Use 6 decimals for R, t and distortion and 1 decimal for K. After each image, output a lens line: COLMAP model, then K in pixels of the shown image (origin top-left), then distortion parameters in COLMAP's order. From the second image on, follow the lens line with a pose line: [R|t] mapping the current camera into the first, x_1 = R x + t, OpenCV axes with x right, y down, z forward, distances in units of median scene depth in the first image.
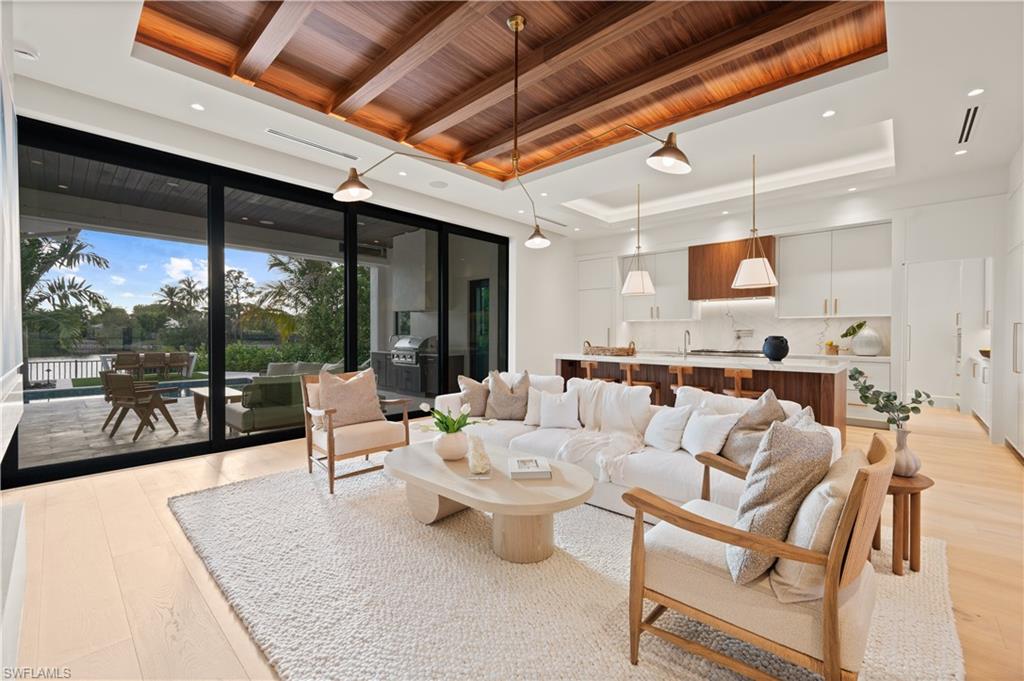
lens RADIAL K [[423.7, 0, 514.3], [0, 423.7, 339.4], [0, 0, 1]] dist [0.000614, 0.000129]
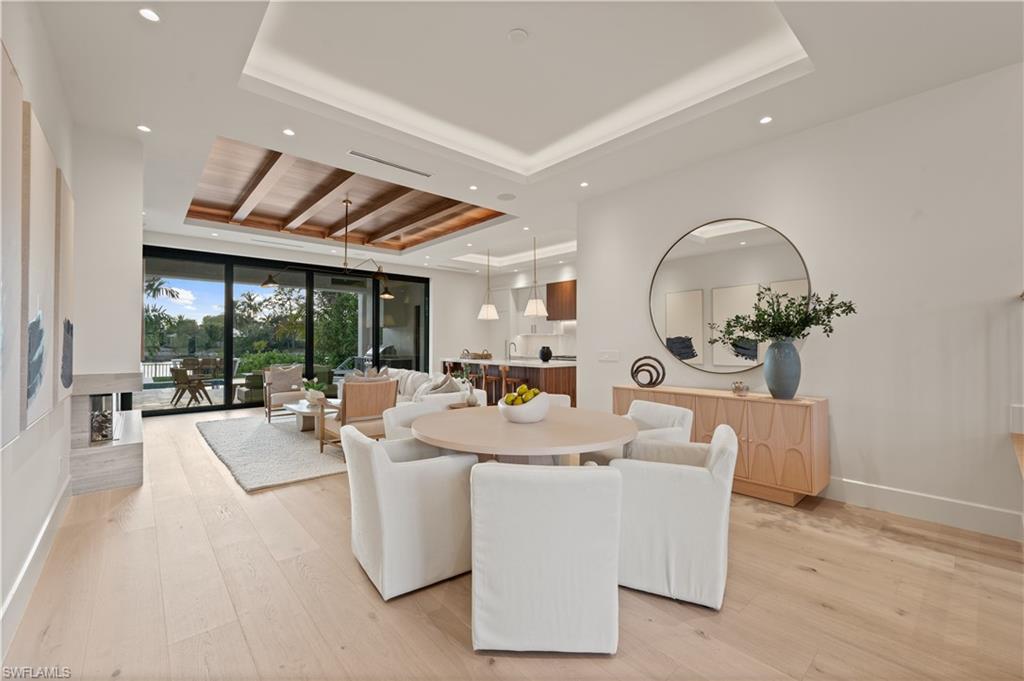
lens RADIAL K [[425.9, 0, 511.4], [0, 425.9, 335.1], [0, 0, 1]] dist [0.003205, 0.000400]
pose [[0.994378, -0.003187, -0.105845, 0.452077], [0.000153, 0.999589, -0.028667, -0.003185], [0.105893, 0.028489, 0.993969, -0.447281]]
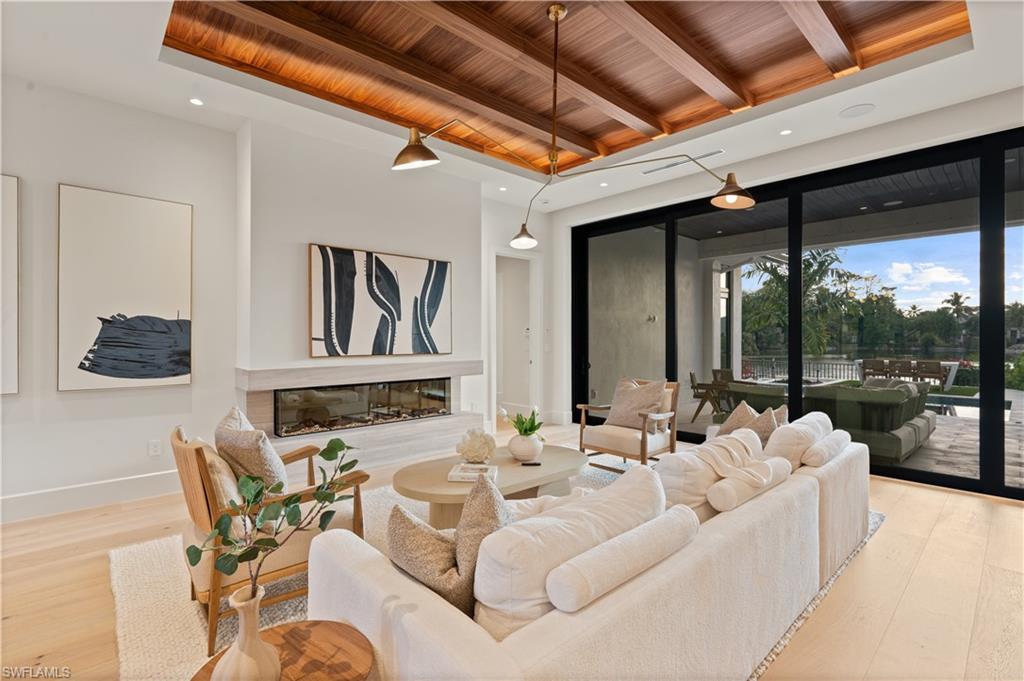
lens RADIAL K [[467.6, 0, 509.7], [0, 467.6, 339.4], [0, 0, 1]] dist [-0.001687, 0.000012]
pose [[-0.087187, 0.004016, -0.996184, 0.436774], [-0.012371, 0.999910, 0.005114, -0.014206], [0.996115, 0.012770, -0.087129, 0.425360]]
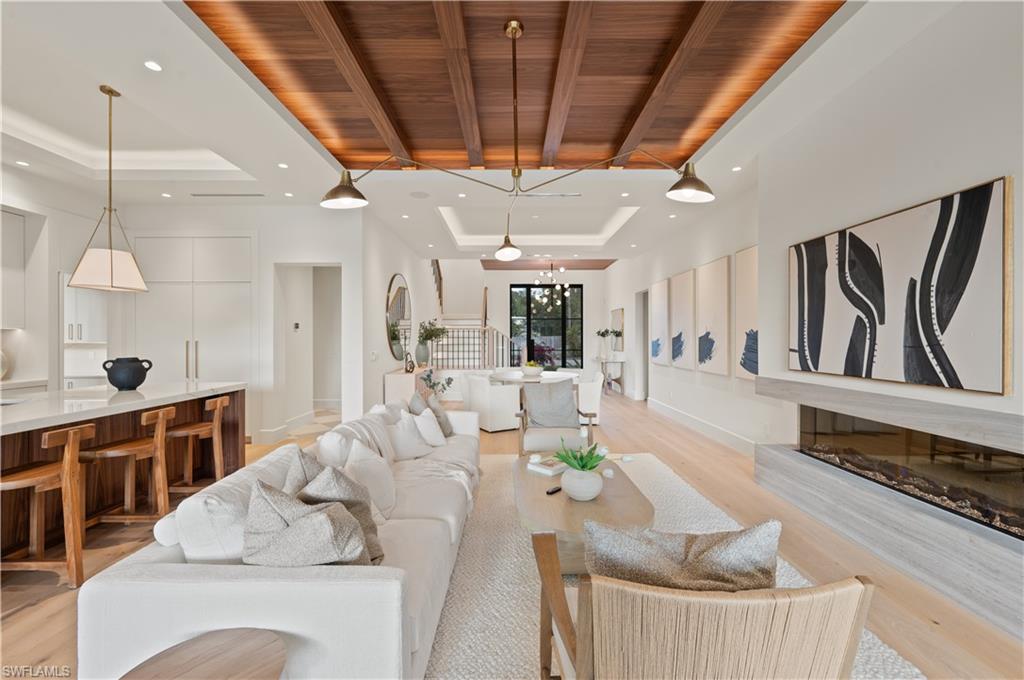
lens RADIAL K [[420.0, 0, 512.4], [0, 420.0, 335.7], [0, 0, 1]] dist [-0.000960, -0.000109]
pose [[-0.685176, 0.002419, 0.728374, -0.288710], [0.008625, 0.999951, 0.004793, -0.030737], [-0.728326, 0.009566, -0.685164, 0.703449]]
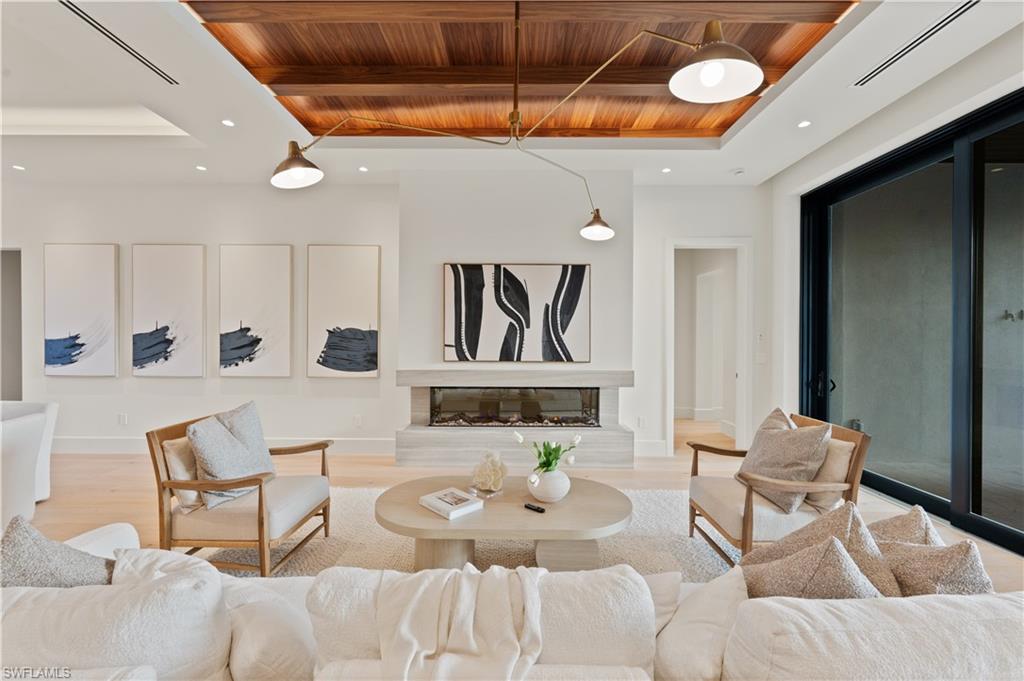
lens RADIAL K [[410.9, 0, 512.0], [0, 410.9, 340.5], [0, 0, 1]] dist [0.000097, 0.000026]
pose [[-0.737546, 0.001194, -0.675296, 0.197402], [-0.013604, 0.999769, 0.016625, -0.027862], [0.675160, 0.021448, -0.737360, 0.644613]]
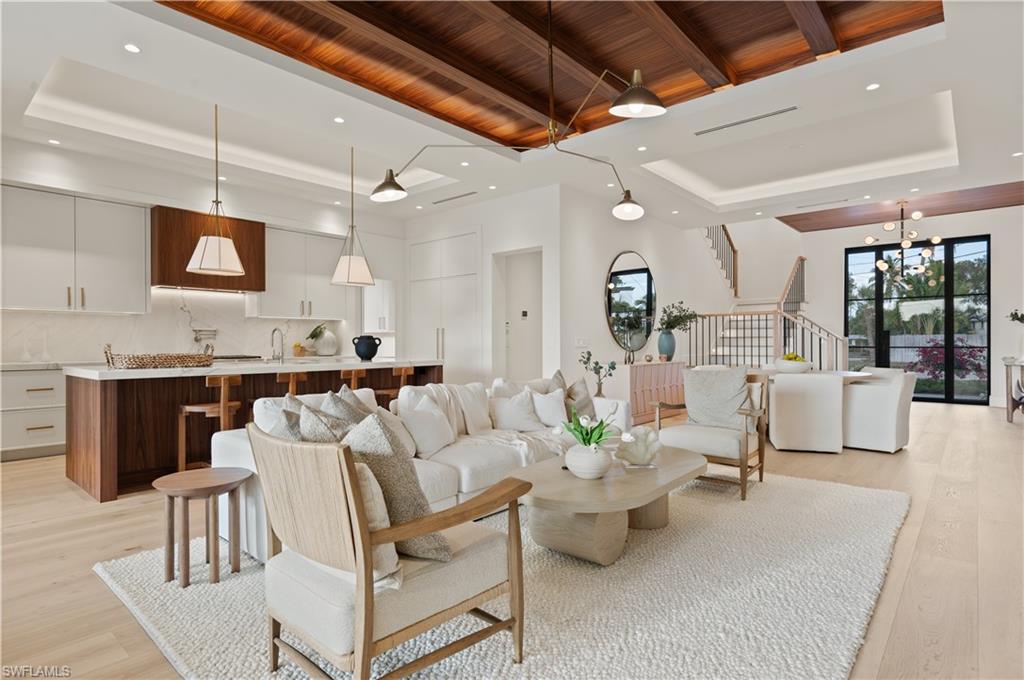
lens RADIAL K [[533.5, 0, 512.0], [0, 533.5, 340.0], [0, 0, 1]] dist [-0.003055, 0.000196]
pose [[-0.029038, 0.001601, 0.999577, -0.470796], [0.015288, 0.999882, -0.001157, 0.006584], [-0.999461, 0.015248, -0.029059, 0.479695]]
